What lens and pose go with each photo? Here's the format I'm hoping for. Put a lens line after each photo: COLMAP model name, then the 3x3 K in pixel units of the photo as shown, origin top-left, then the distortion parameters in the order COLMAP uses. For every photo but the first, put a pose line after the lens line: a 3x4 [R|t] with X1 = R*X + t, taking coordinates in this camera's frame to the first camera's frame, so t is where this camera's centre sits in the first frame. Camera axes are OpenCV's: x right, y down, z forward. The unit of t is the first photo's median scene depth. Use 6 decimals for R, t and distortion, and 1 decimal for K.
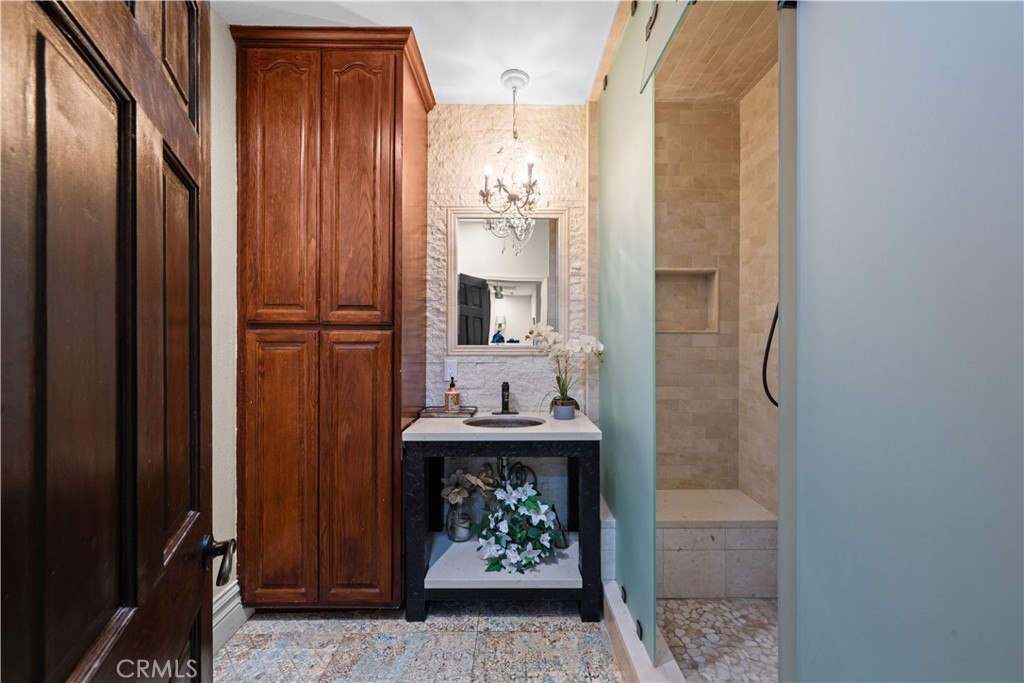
lens RADIAL K [[404.6, 0, 514.4], [0, 404.6, 342.2], [0, 0, 1]] dist [-0.001140, -0.000175]
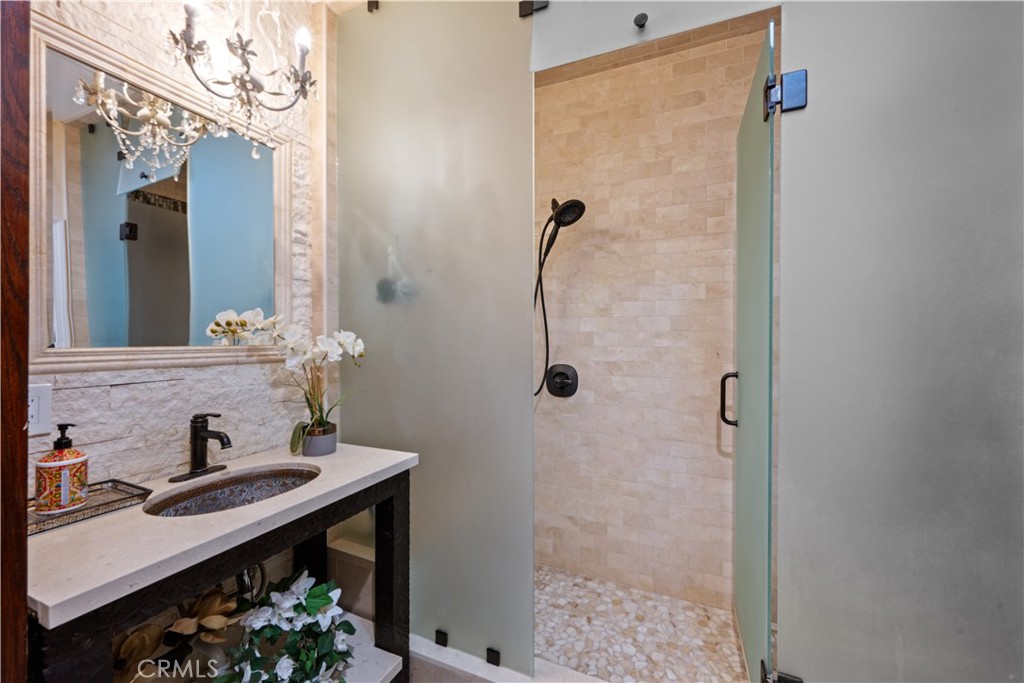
lens RADIAL K [[404.6, 0, 514.4], [0, 404.6, 342.2], [0, 0, 1]] dist [-0.001140, -0.000175]
pose [[0.405245, -0.004652, 0.914196, -0.340403], [0.002458, 0.999989, 0.003999, 0.001504], [-0.914205, 0.000627, 0.405252, 0.402777]]
